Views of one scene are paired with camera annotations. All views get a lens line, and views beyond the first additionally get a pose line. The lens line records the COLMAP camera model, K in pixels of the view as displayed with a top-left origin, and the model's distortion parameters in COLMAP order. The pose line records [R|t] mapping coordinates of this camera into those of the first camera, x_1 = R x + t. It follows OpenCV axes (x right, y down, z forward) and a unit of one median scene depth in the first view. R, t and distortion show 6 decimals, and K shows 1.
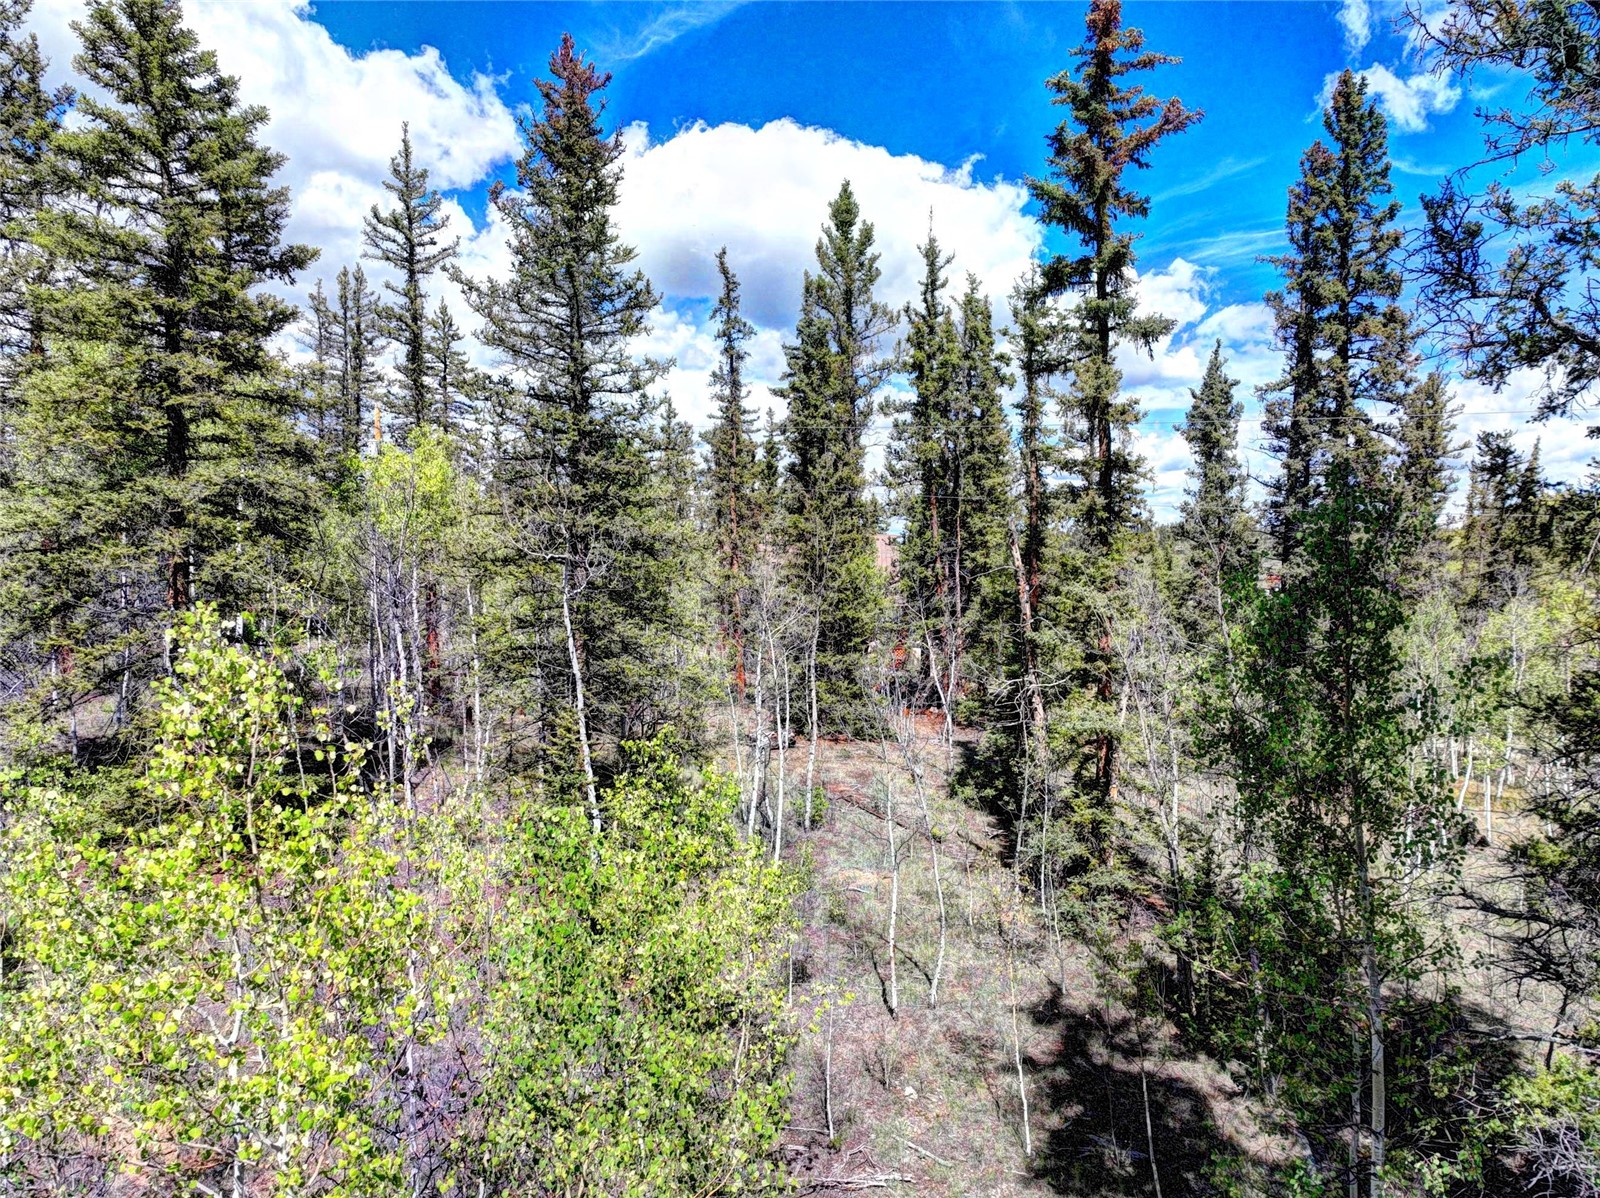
lens RADIAL K [[1135.3, 0, 807.2], [0, 1135.3, 599.0], [0, 0, 1]] dist [0.005873, 0.009781]
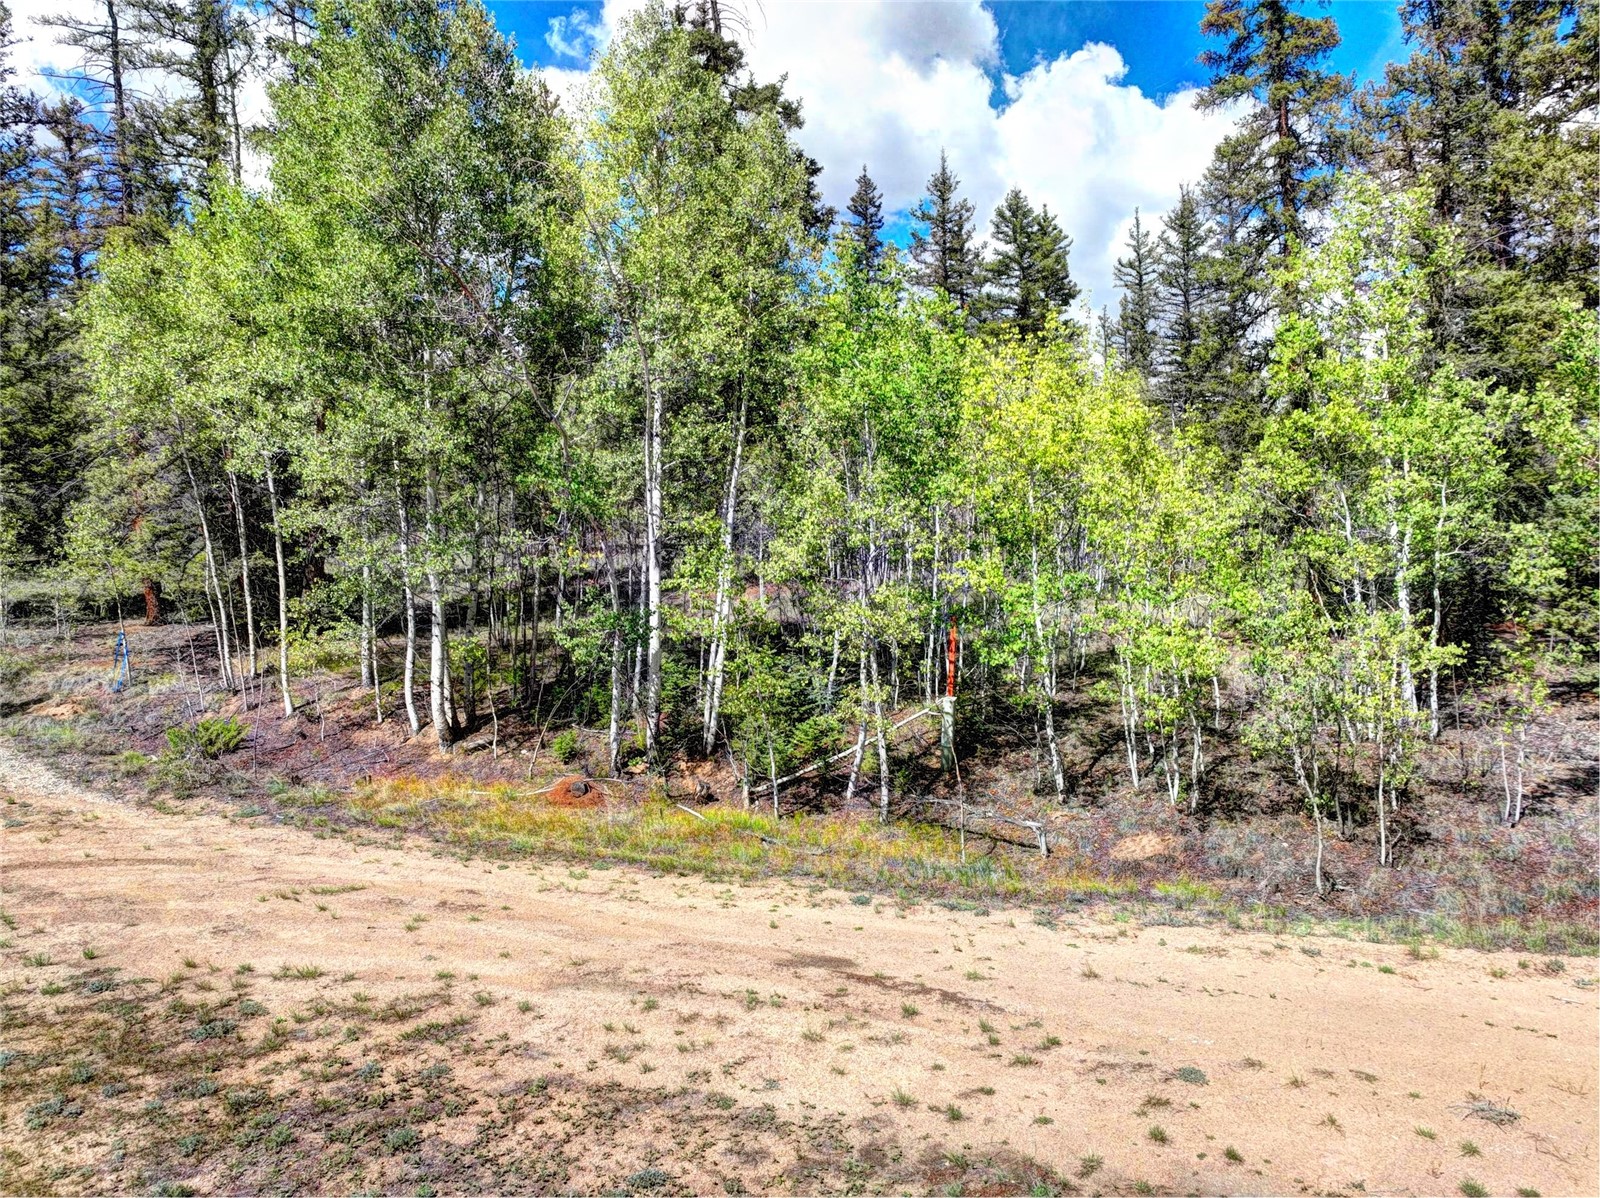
lens RADIAL K [[1135.3, 0, 799.8], [0, 1135.3, 606.3], [0, 0, 1]] dist [0.005873, 0.009781]
pose [[0.767710, -0.006620, -0.640763, 0.393698], [0.000198, 0.999949, -0.010094, 0.233602], [0.640798, 0.007622, 0.767672, -0.732006]]
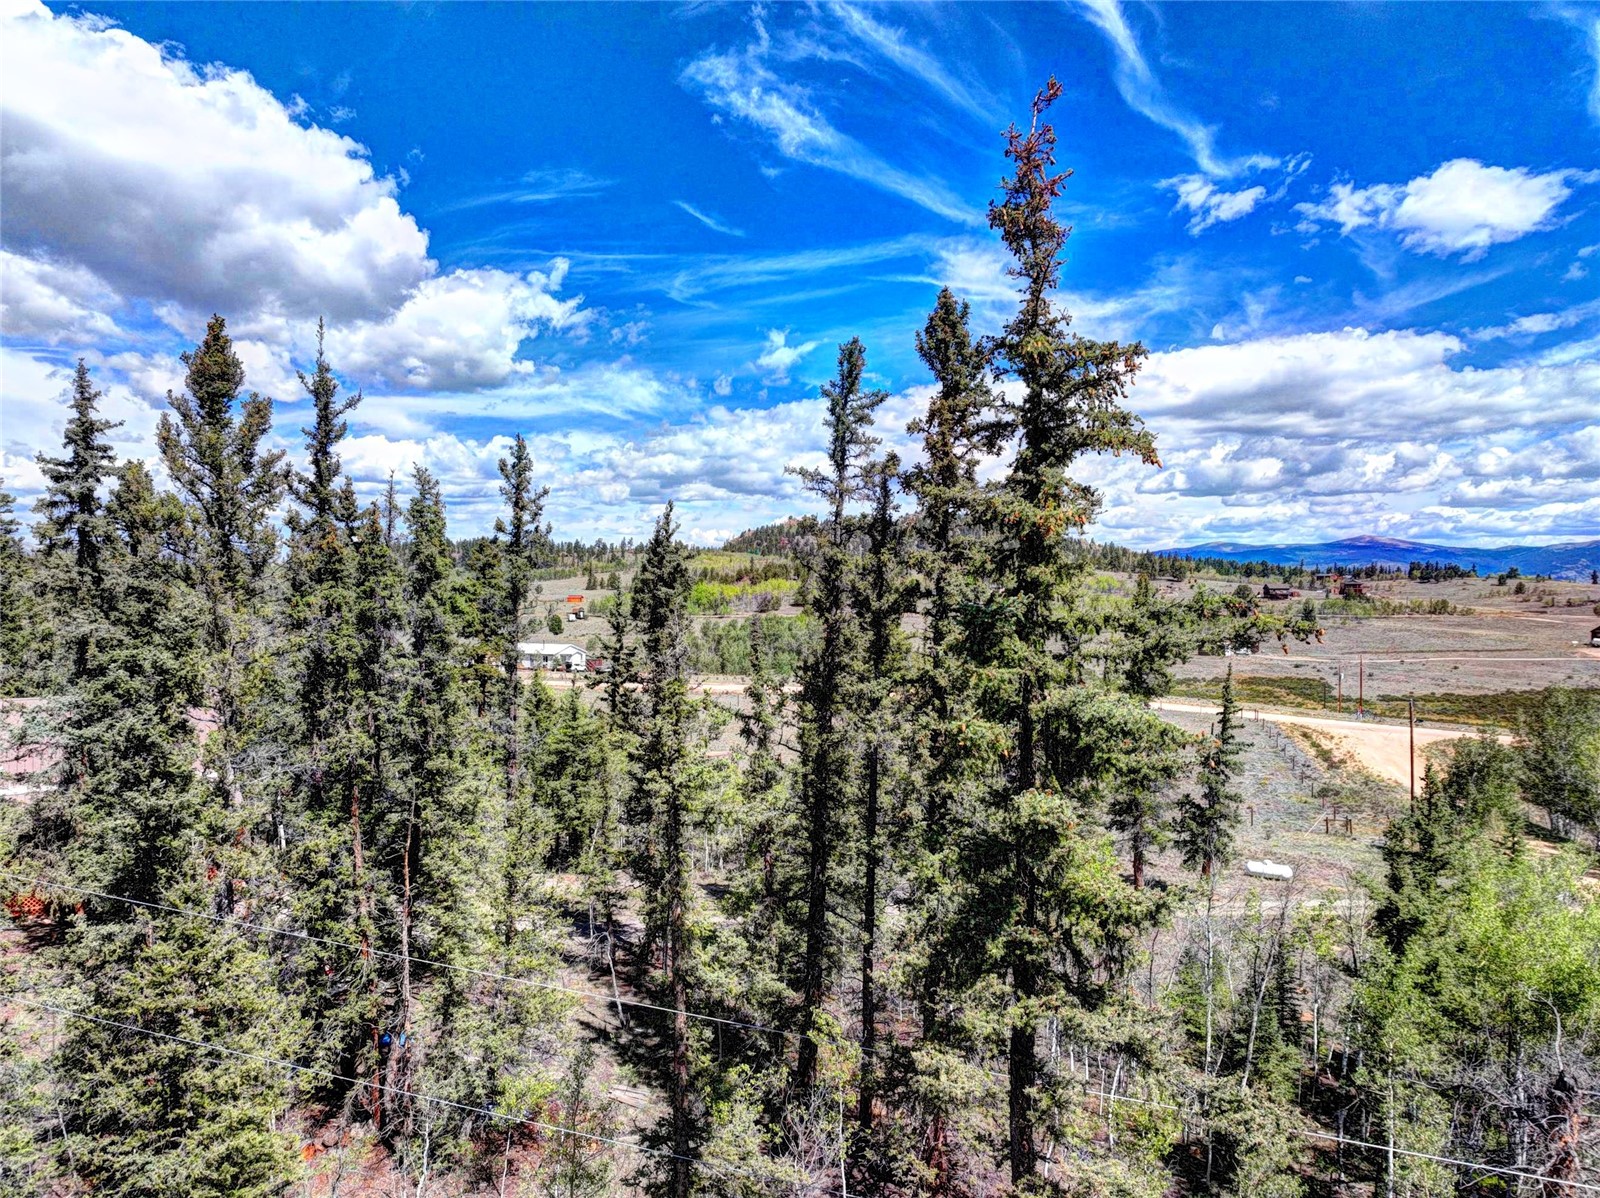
lens RADIAL K [[1135.3, 0, 802.7], [0, 1135.3, 598.8], [0, 0, 1]] dist [0.005873, 0.009781]
pose [[0.826207, -0.002711, 0.563360, -0.044913], [0.003952, 0.999992, -0.000984, -0.229693], [-0.563353, 0.003040, 0.826211, 0.371071]]
